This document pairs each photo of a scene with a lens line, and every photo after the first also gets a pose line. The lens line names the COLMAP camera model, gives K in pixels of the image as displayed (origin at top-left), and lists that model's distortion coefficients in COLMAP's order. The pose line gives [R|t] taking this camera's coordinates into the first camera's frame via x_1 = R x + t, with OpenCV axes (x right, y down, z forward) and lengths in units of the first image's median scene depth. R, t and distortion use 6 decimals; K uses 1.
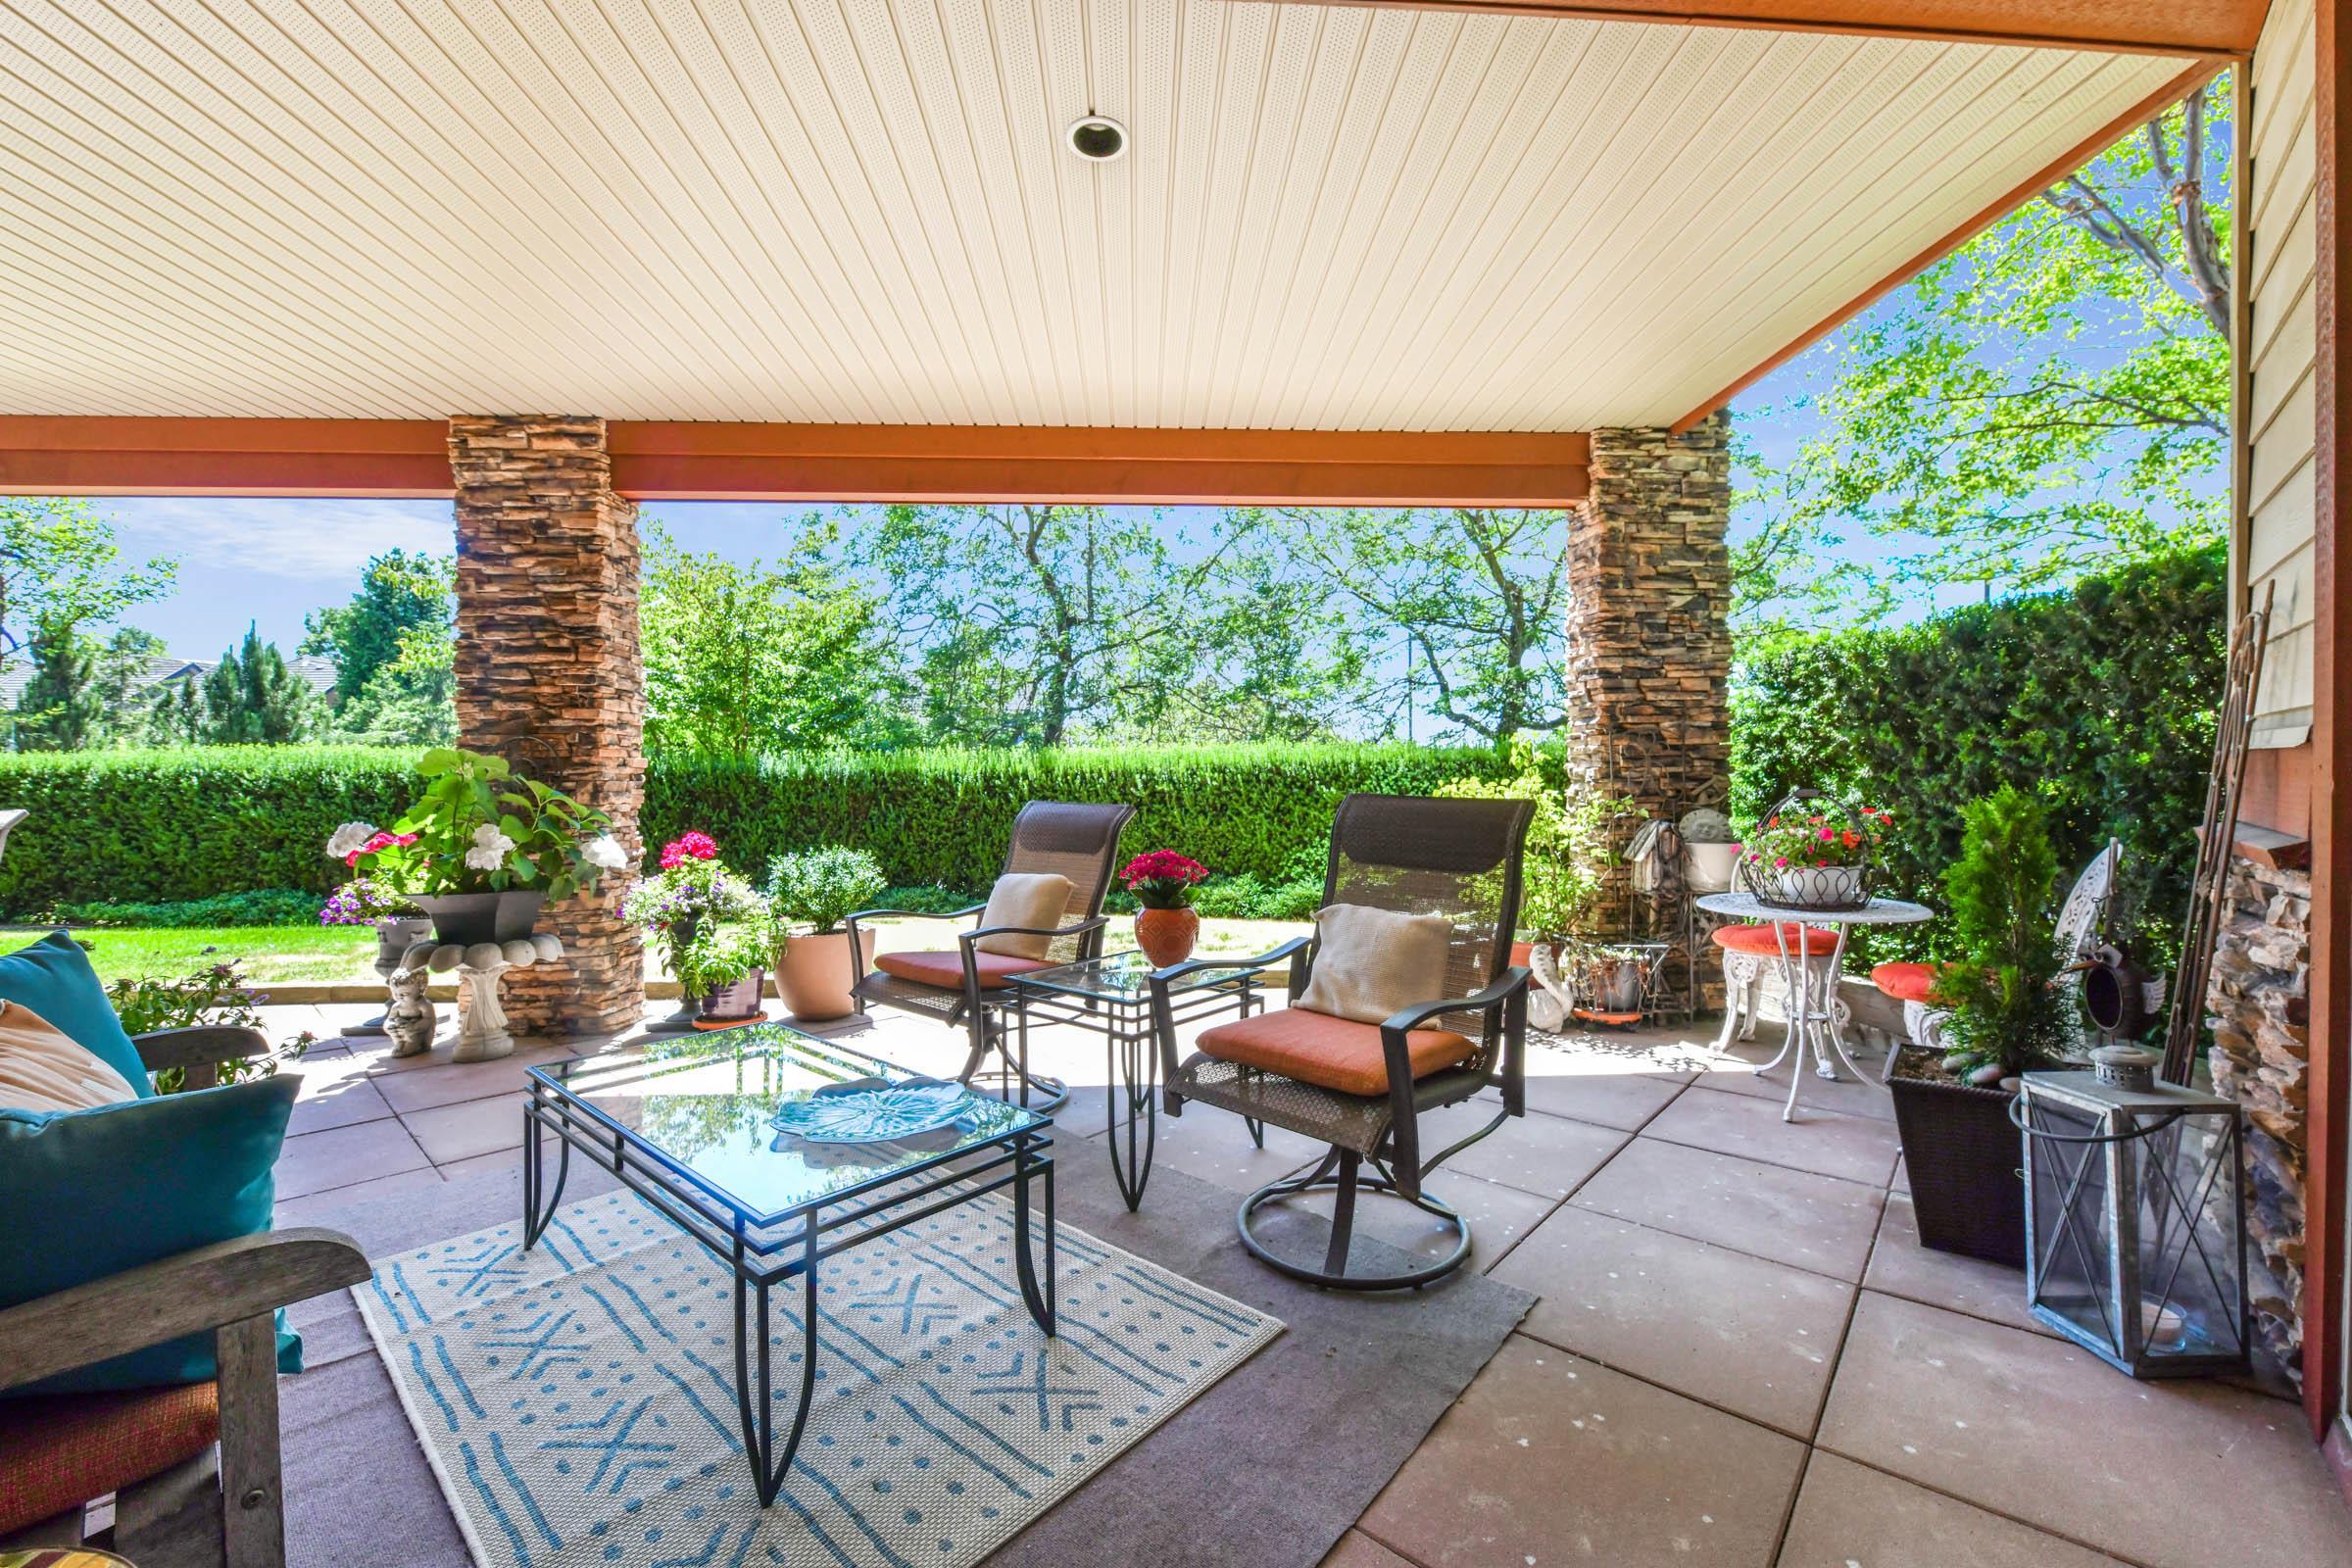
lens RADIAL K [[923.9, 0, 1179.9], [0, 923.9, 780.6], [0, 0, 1]] dist [-0.000551, -0.000028]
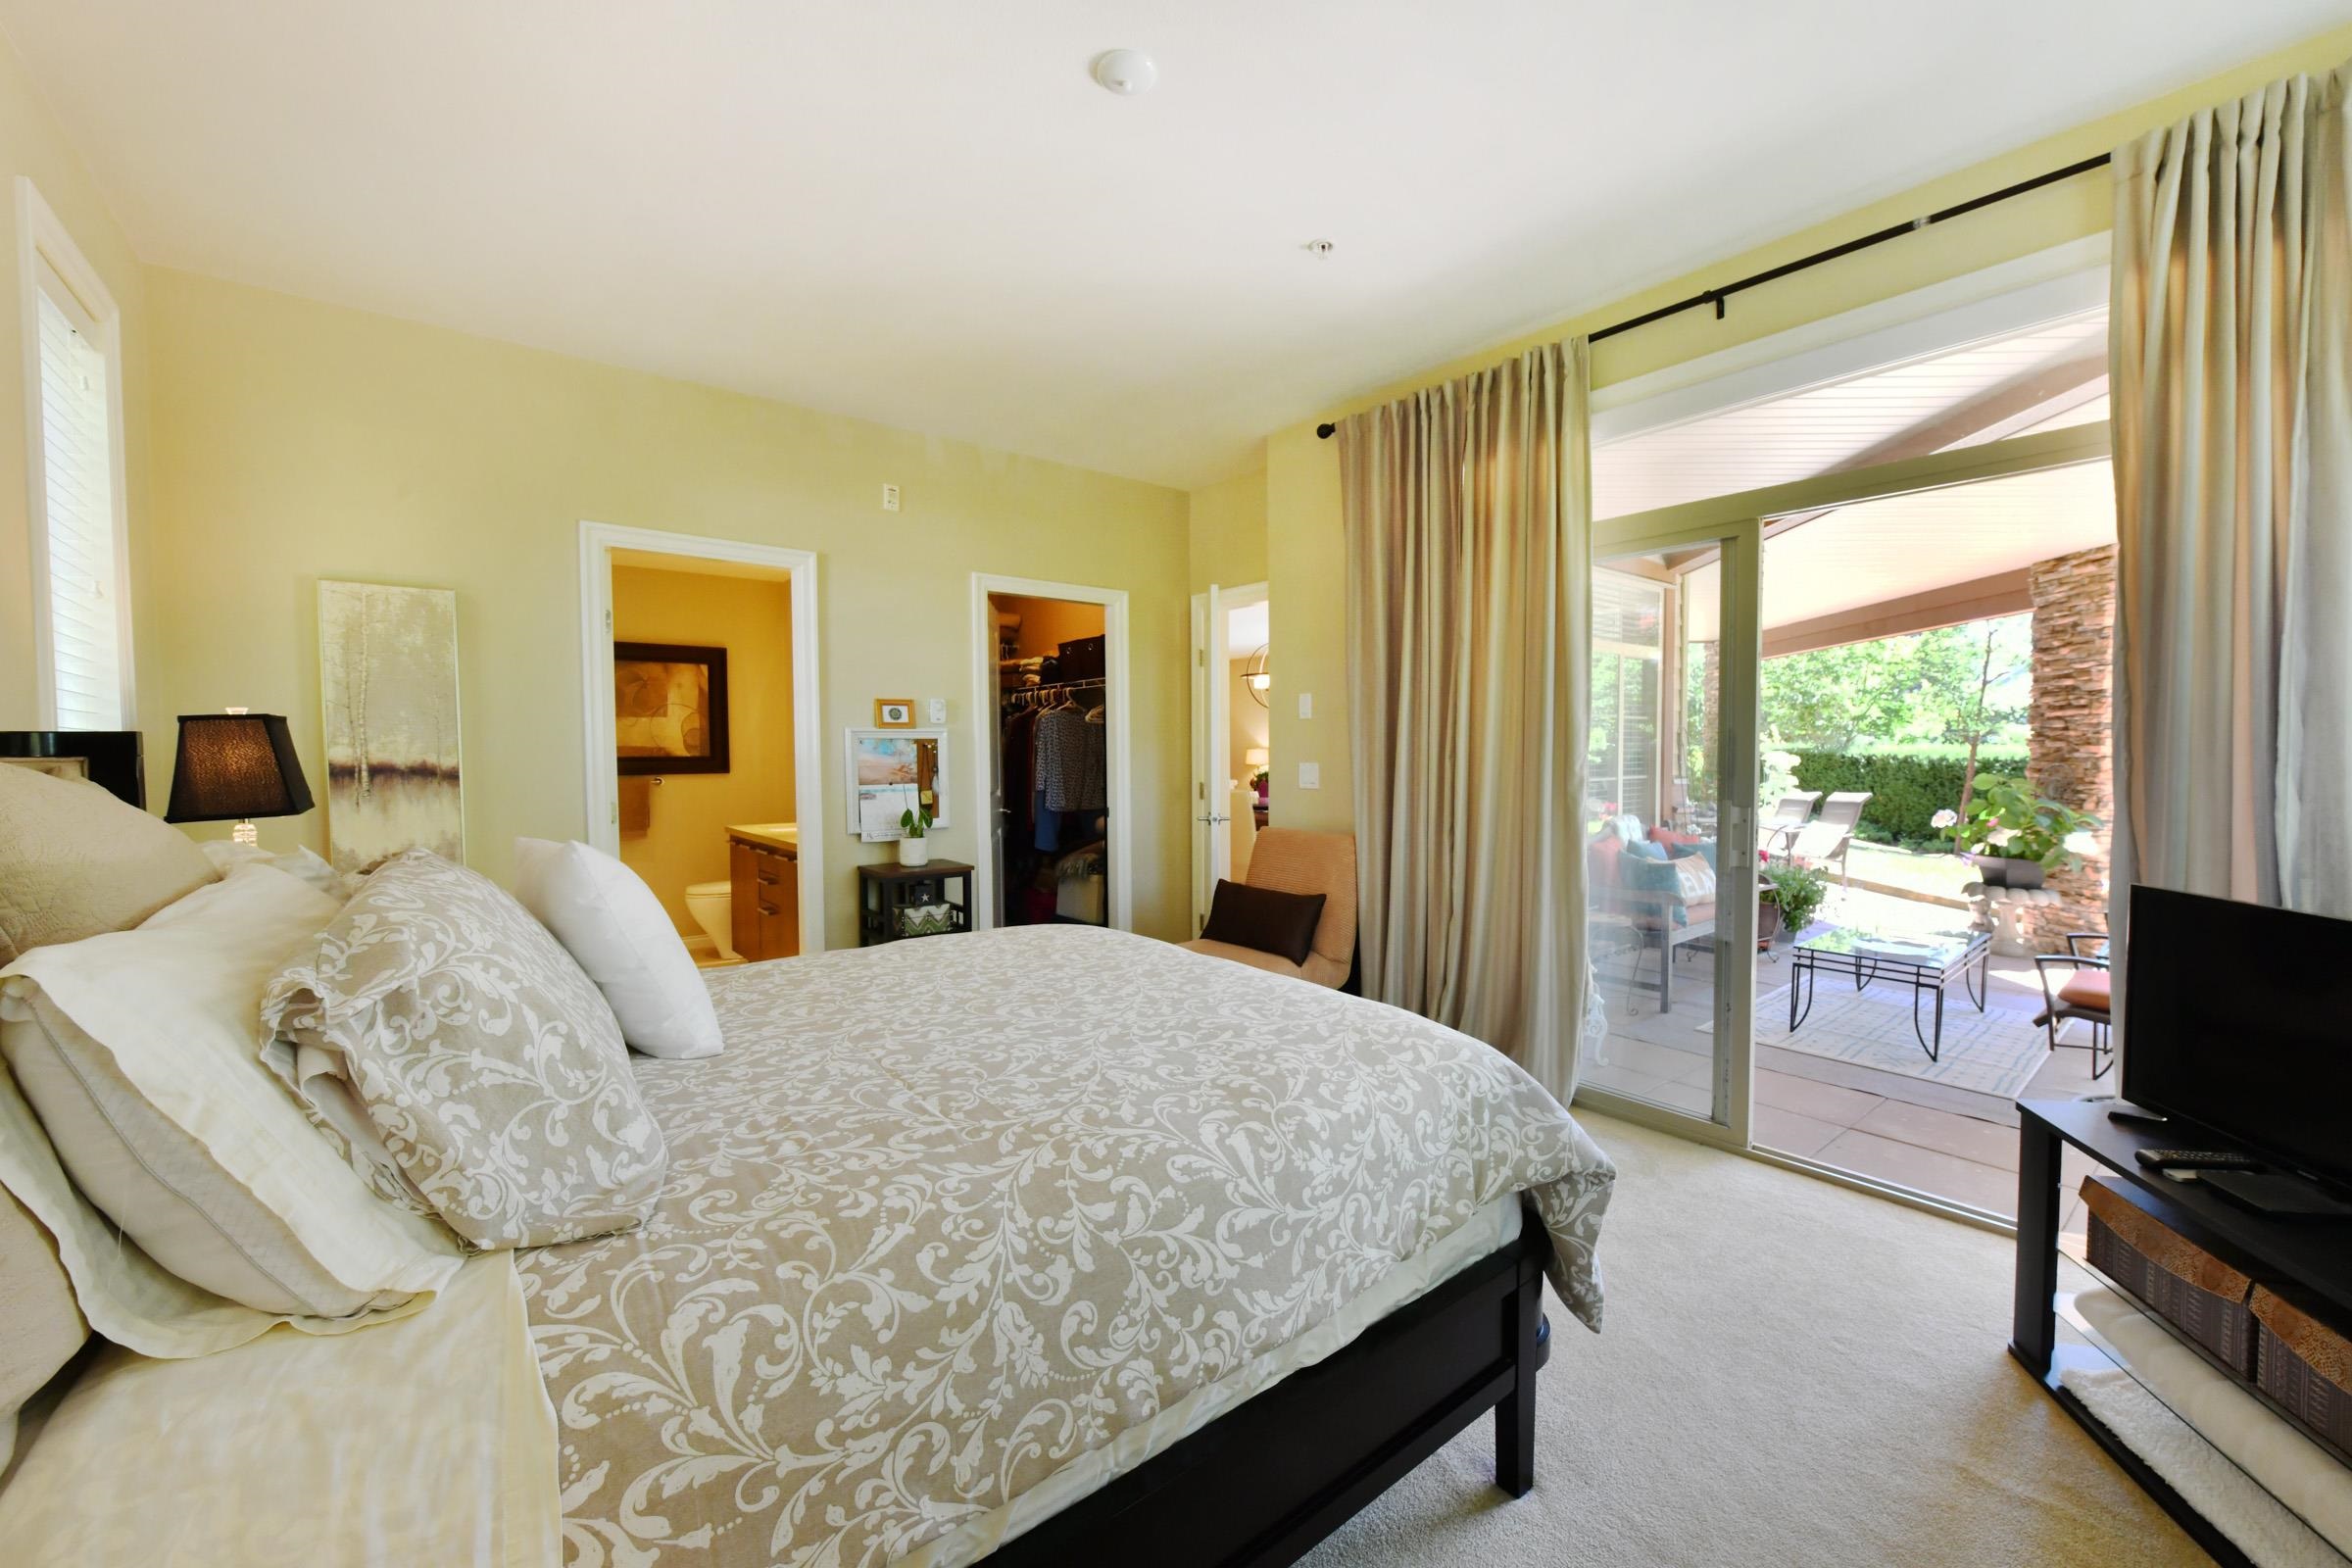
lens RADIAL K [[923.9, 0, 1177.5], [0, 923.9, 776.6], [0, 0, 1]] dist [-0.000551, -0.000028]
pose [[-0.160722, 0.035202, -0.986372, 1.064473], [0.002667, 0.999376, 0.035231, -0.083971], [0.986996, 0.003031, -0.160715, -0.218422]]
